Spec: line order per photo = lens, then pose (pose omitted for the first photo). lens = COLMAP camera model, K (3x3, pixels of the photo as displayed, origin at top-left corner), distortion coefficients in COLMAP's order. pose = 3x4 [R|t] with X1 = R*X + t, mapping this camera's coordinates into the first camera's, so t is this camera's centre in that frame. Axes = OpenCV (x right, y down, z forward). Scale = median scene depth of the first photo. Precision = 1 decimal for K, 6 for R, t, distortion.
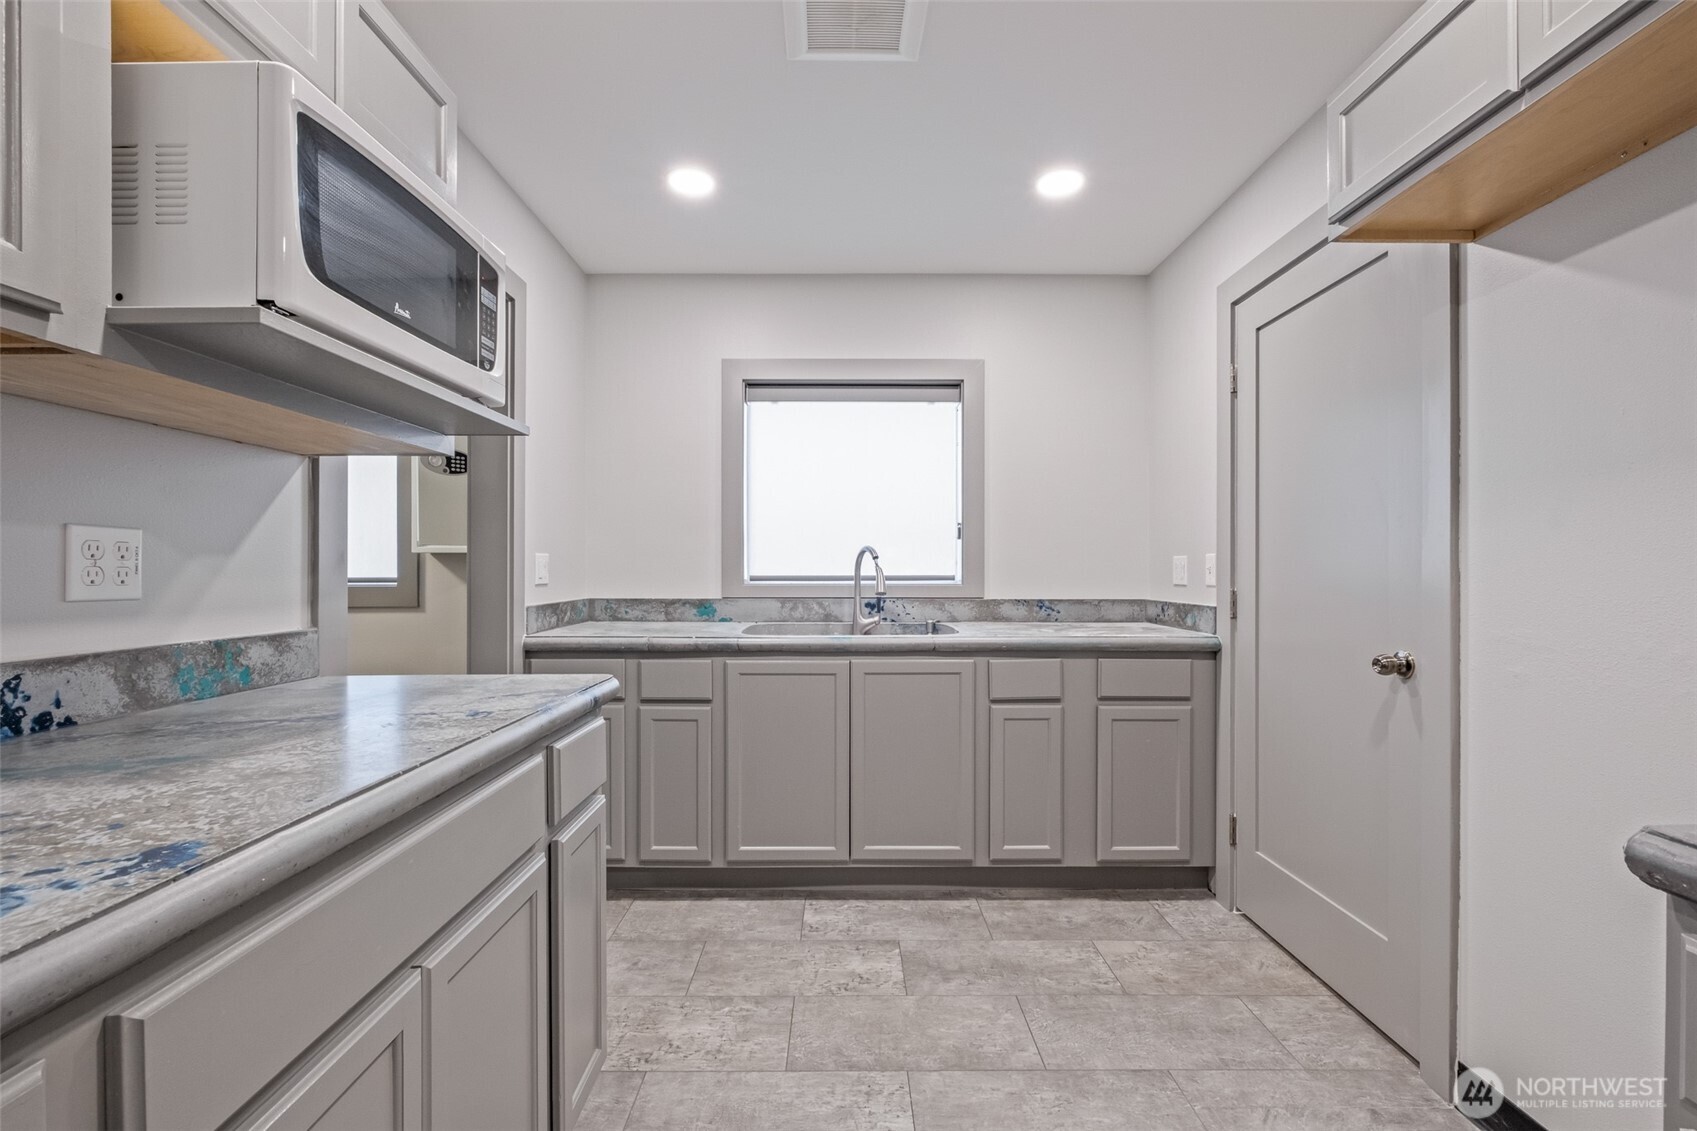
lens RADIAL K [[759.9, 0, 852.9], [0, 759.9, 571.9], [0, 0, 1]] dist [-0.003290, -0.000863]
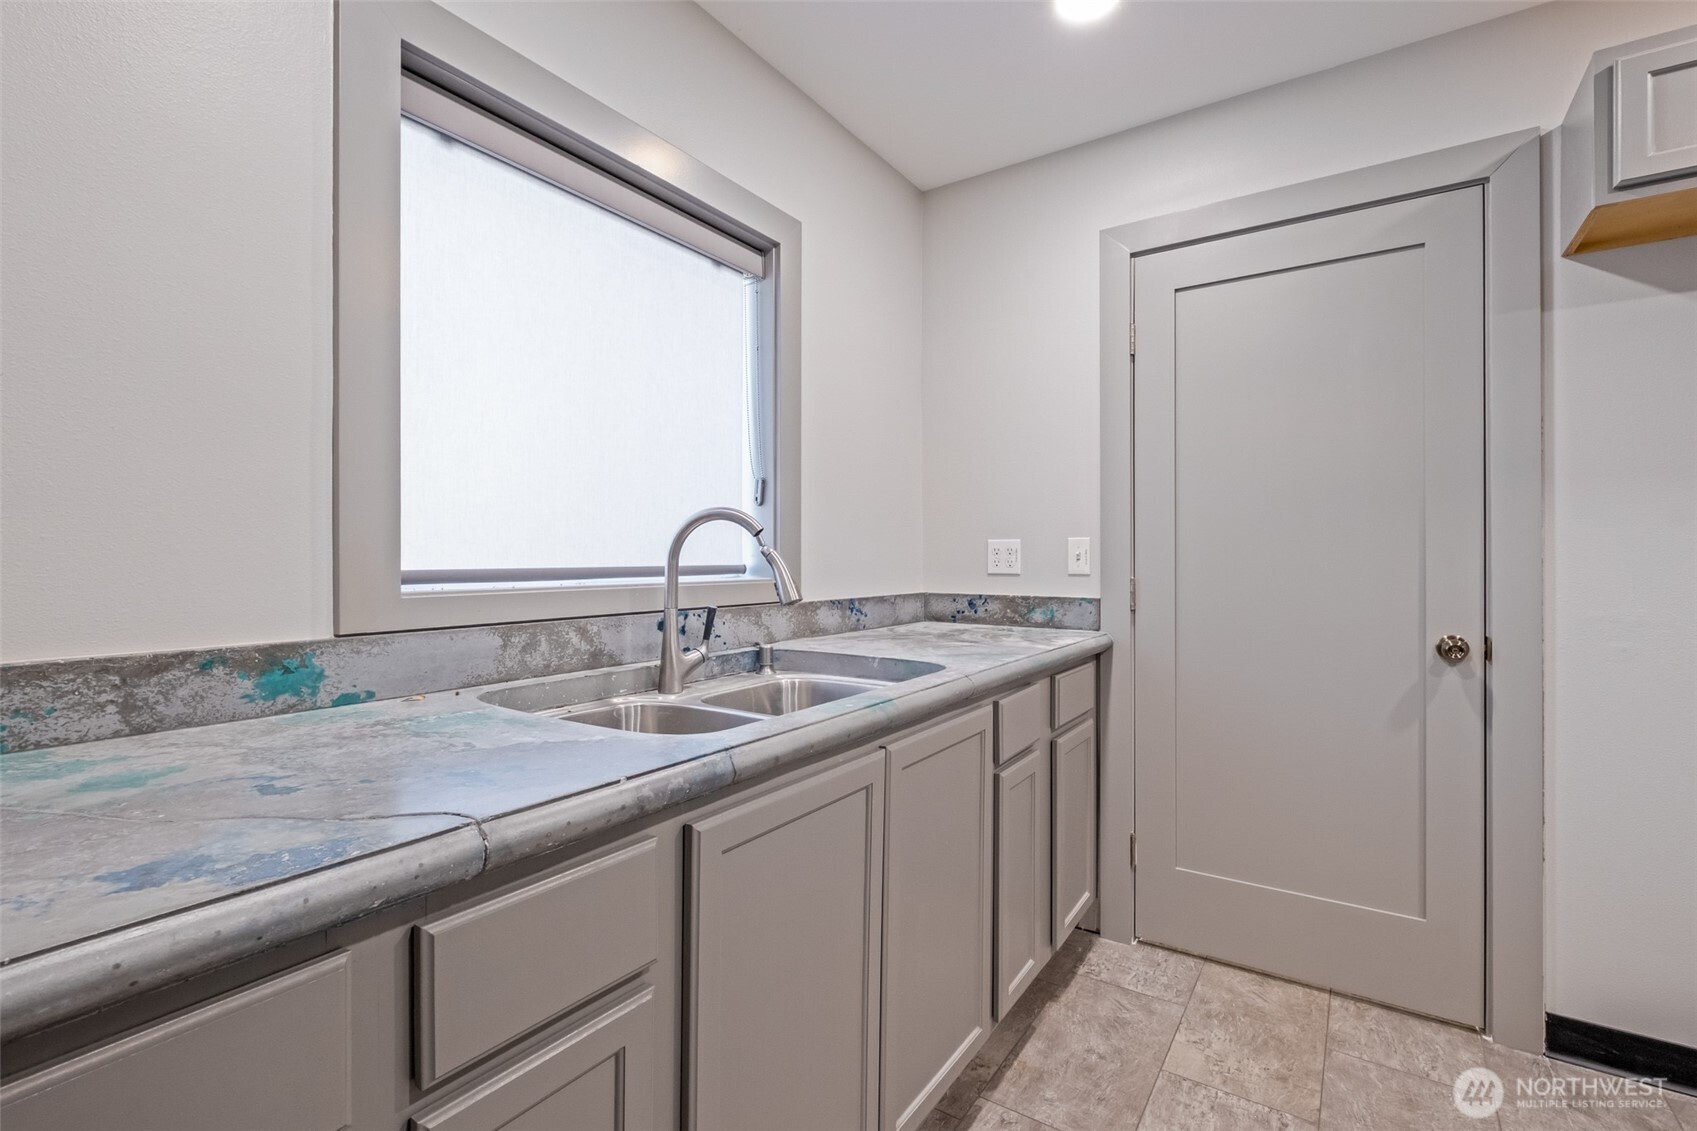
lens RADIAL K [[759.9, 0, 848.0], [0, 759.9, 557.7], [0, 0, 1]] dist [-0.003290, -0.000863]
pose [[0.561955, -0.001163, 0.827167, -0.328711], [0.000124, 0.999999, 0.001322, -0.001854], [-0.827168, -0.000640, 0.561955, 0.615290]]
